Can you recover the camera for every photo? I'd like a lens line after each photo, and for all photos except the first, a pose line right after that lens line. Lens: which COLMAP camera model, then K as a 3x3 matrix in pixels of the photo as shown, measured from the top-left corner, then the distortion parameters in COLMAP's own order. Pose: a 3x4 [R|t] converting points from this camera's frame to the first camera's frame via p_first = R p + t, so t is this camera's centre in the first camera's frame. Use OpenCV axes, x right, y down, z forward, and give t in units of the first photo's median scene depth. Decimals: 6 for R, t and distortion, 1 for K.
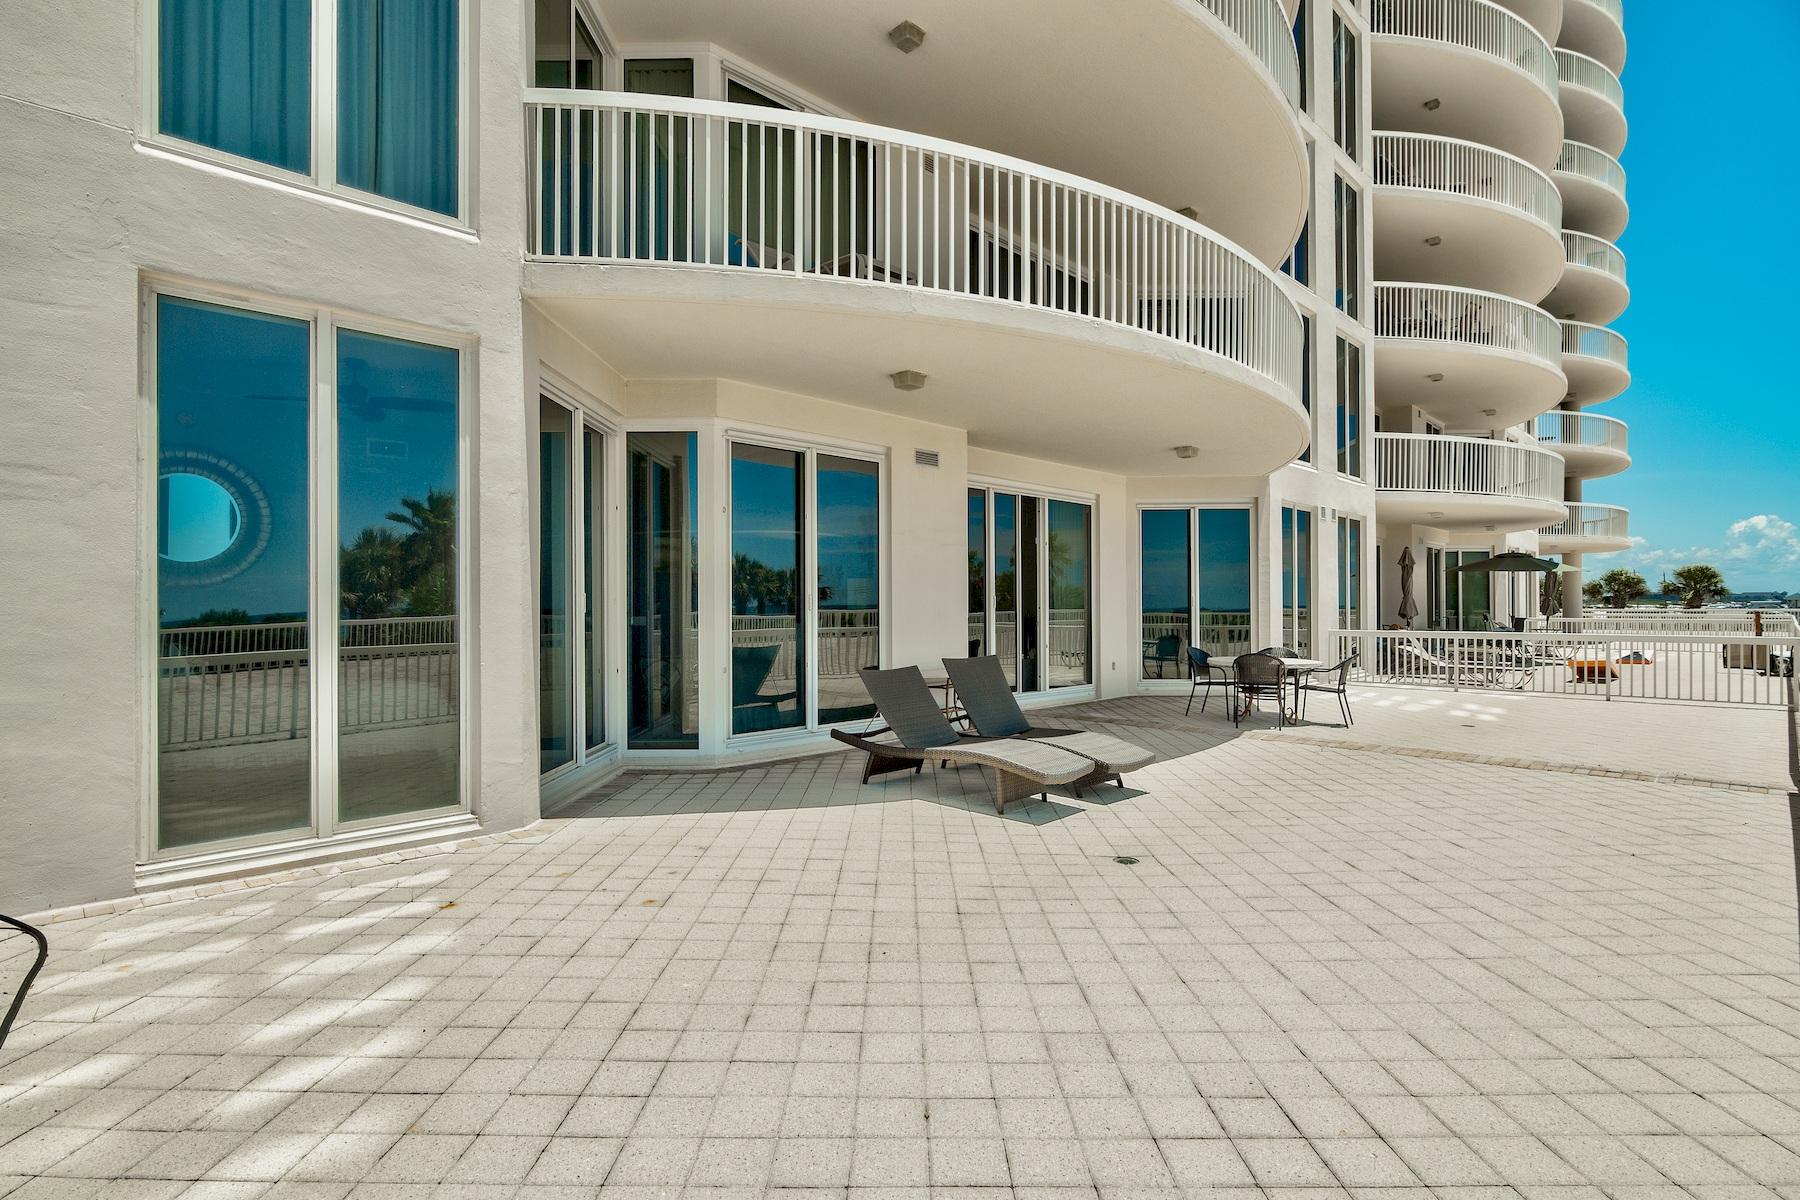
lens RADIAL K [[895.5, 0, 901.3], [0, 895.5, 579.6], [0, 0, 1]] dist [-0.000401, 0.000090]
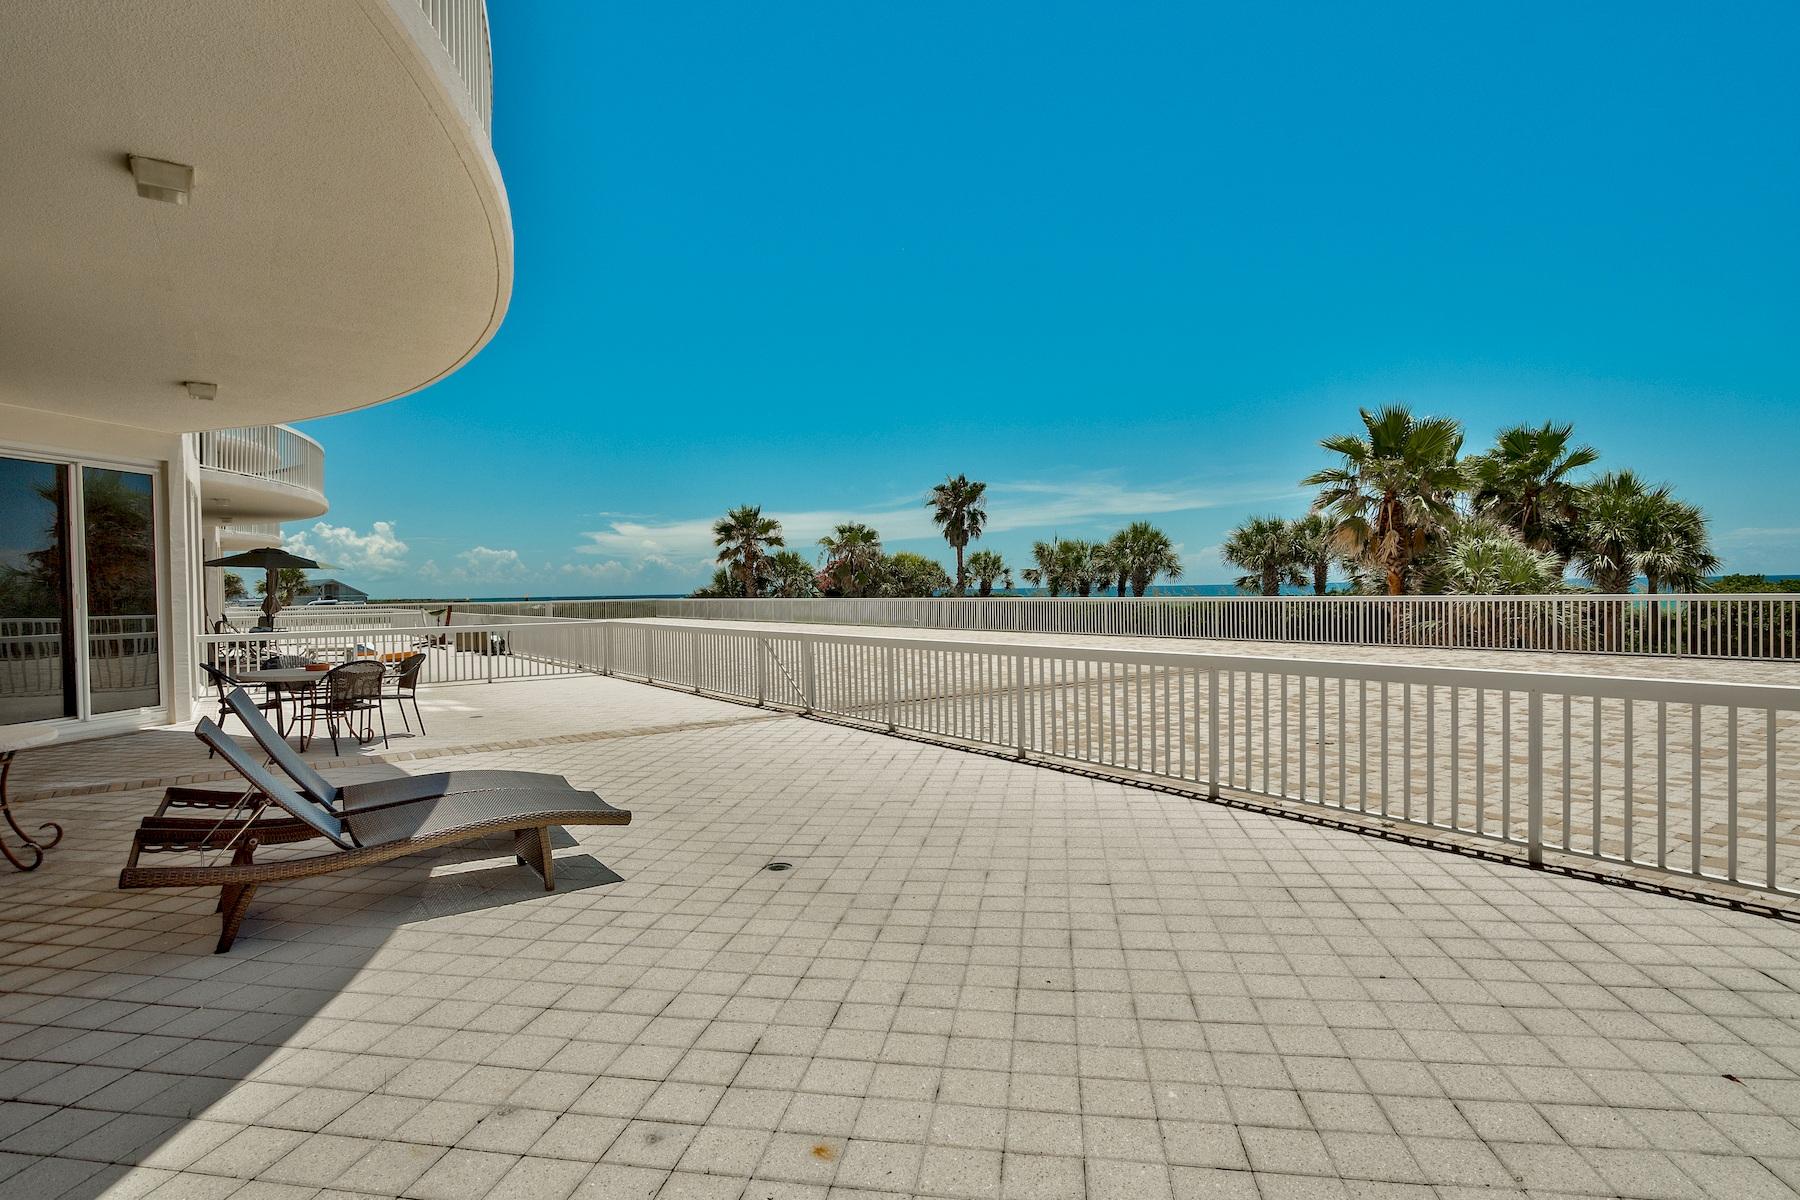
lens RADIAL K [[900.9, 0, 890.2], [0, 900.9, 598.0], [0, 0, 1]] dist [-0.003395, -0.000251]
pose [[0.149150, -0.002904, 0.988810, -0.801916], [-0.017727, 0.999827, 0.005610, 0.023360], [-0.988656, -0.018365, 0.149072, 0.879366]]
